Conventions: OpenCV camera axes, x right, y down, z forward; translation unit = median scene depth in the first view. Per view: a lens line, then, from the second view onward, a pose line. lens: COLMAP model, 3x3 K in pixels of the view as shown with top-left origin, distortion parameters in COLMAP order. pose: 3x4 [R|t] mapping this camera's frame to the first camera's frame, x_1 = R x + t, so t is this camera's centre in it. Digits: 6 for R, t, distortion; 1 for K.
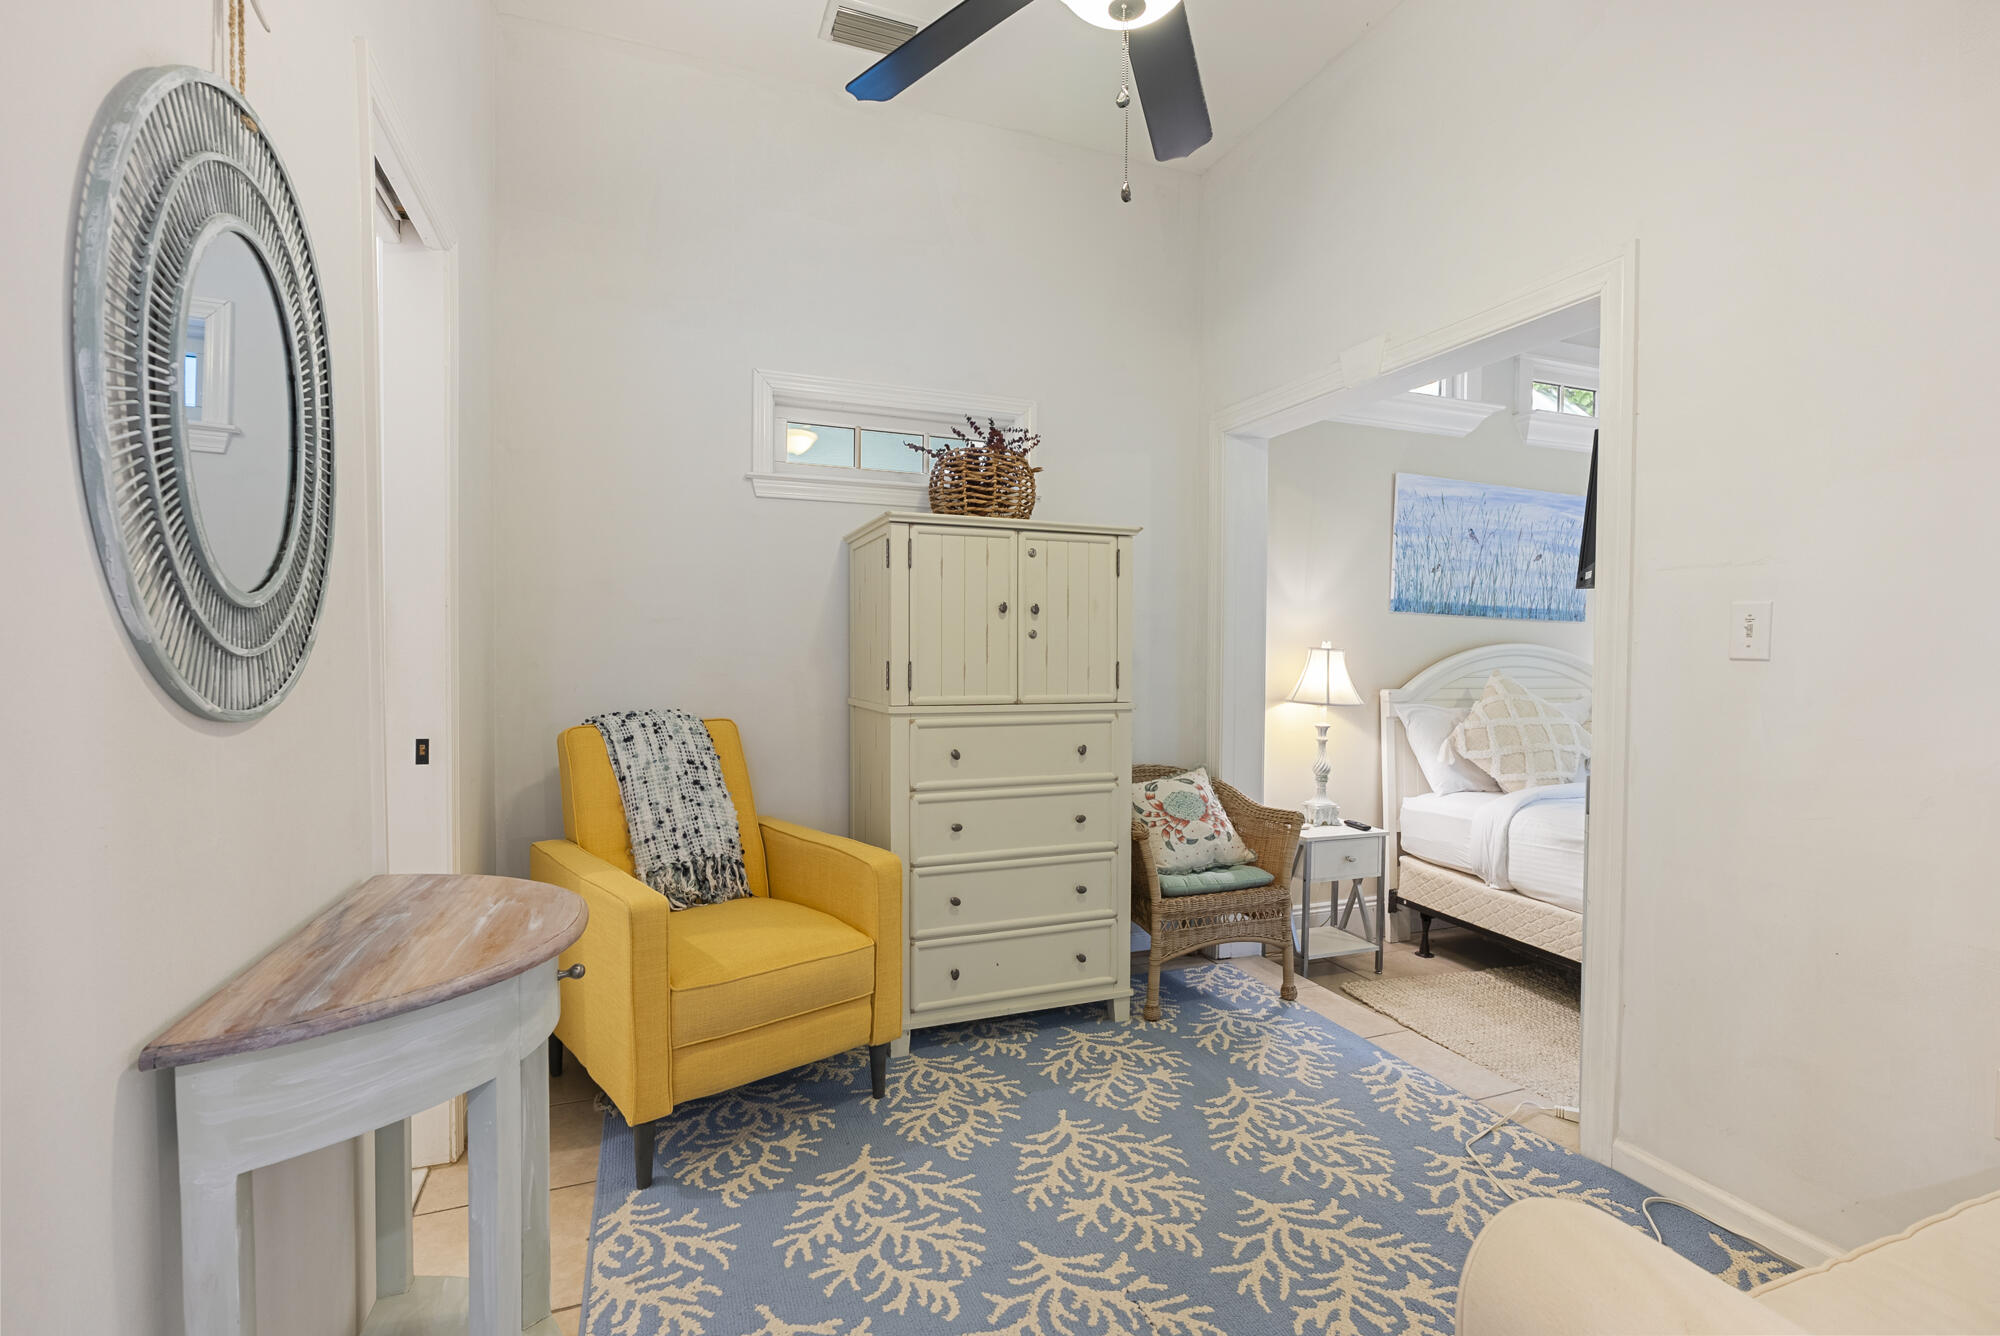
lens RADIAL K [[913.3, 0, 1000.0], [0, 913.3, 668.0], [0, 0, 1]] dist [-0.003260, 0.000709]
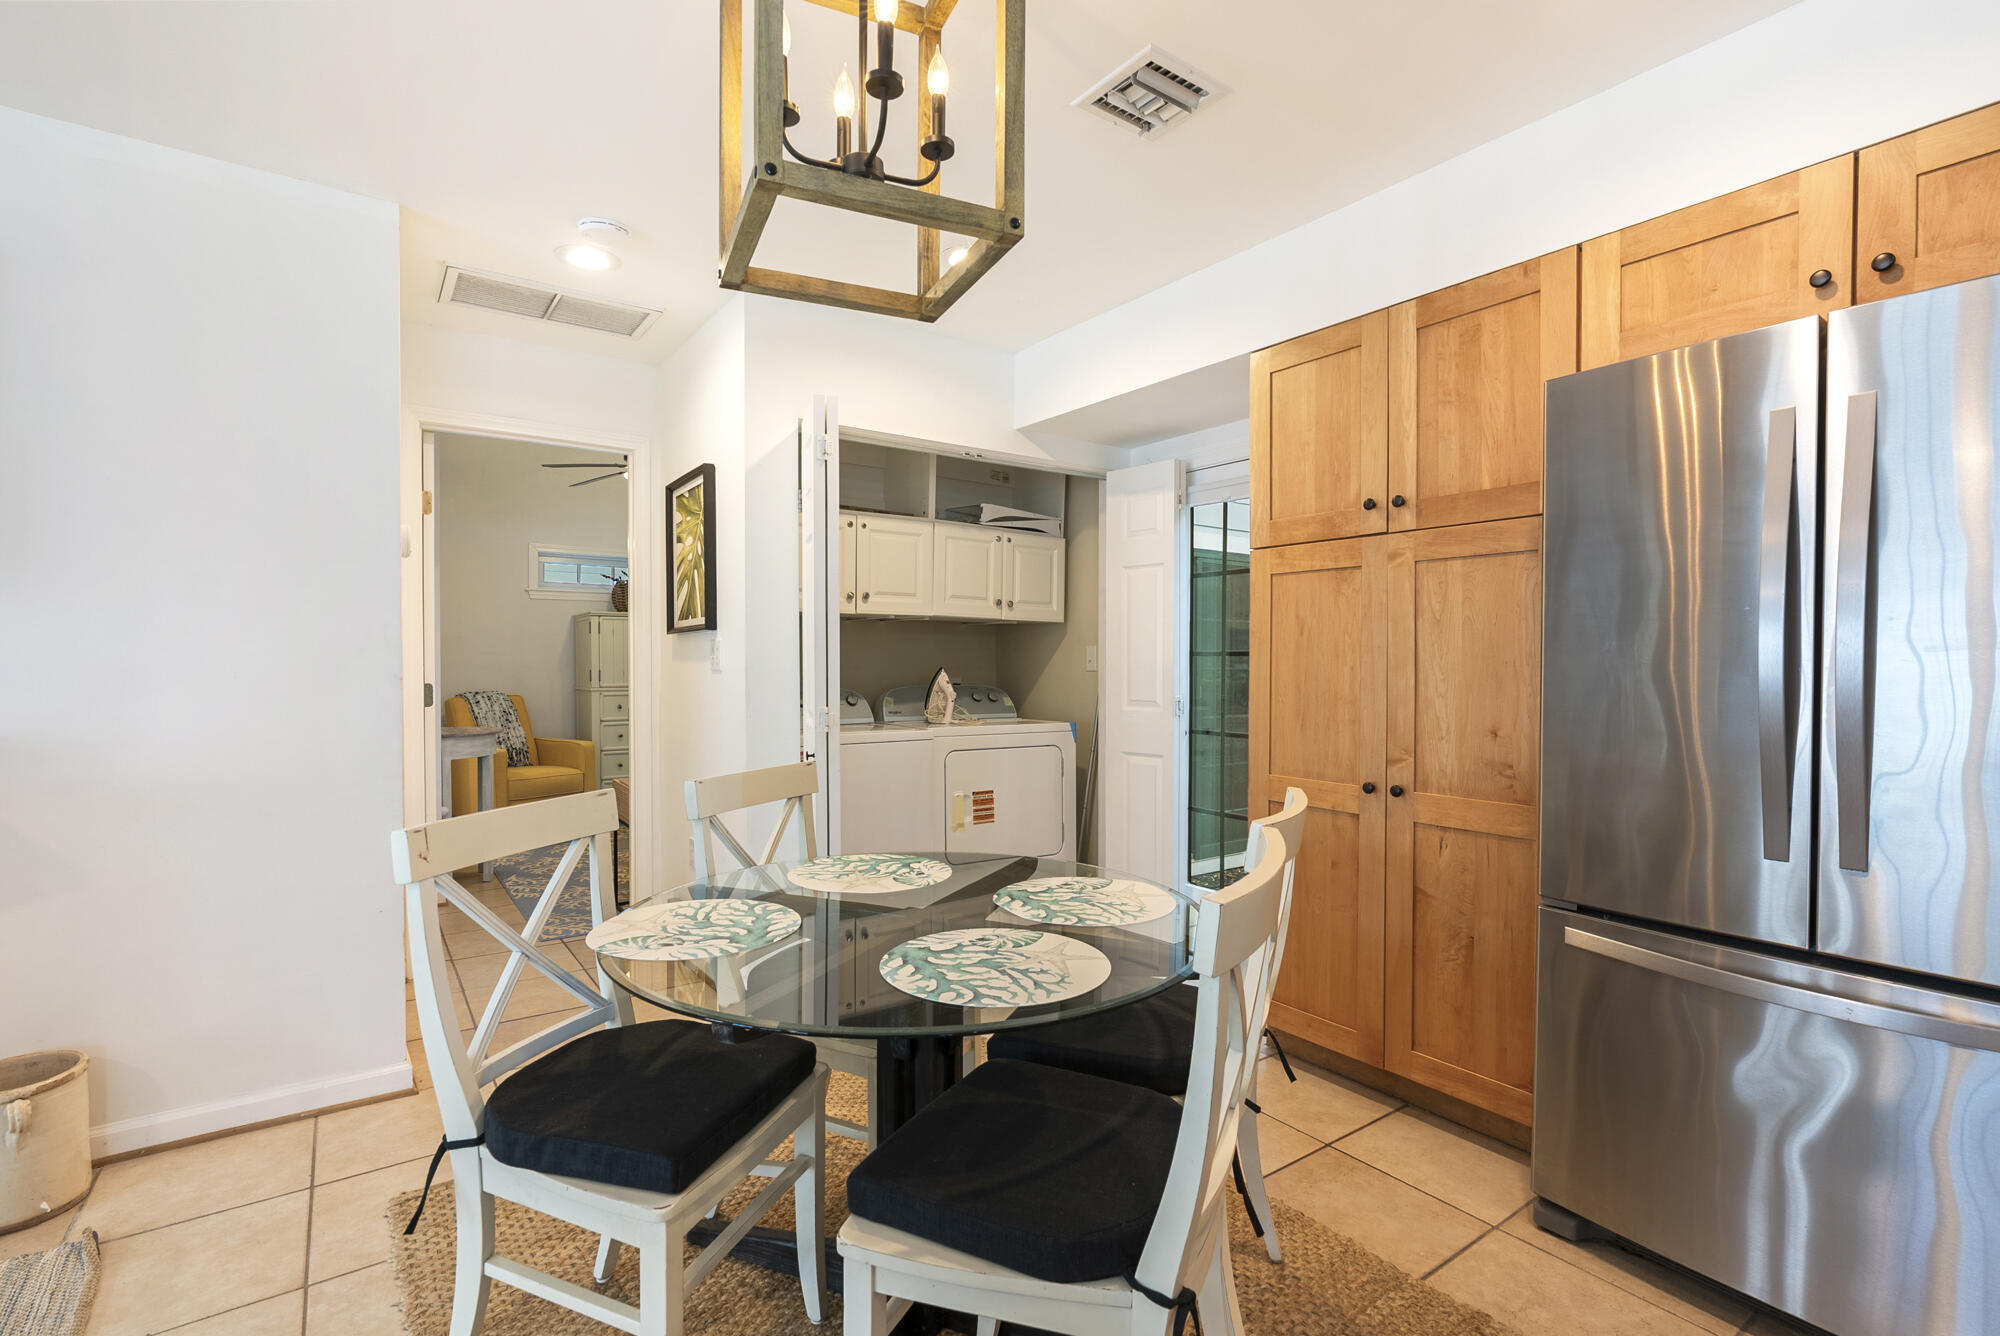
lens RADIAL K [[909.2, 0, 1000.0], [0, 909.2, 668.0], [0, 0, 1]] dist [-0.011016, 0.000499]
pose [[0.965252, -0.006742, 0.261236, 0.312432], [0.006548, 0.999977, 0.001610, -0.009162], [-0.261241, 0.000157, 0.965274, -1.708462]]
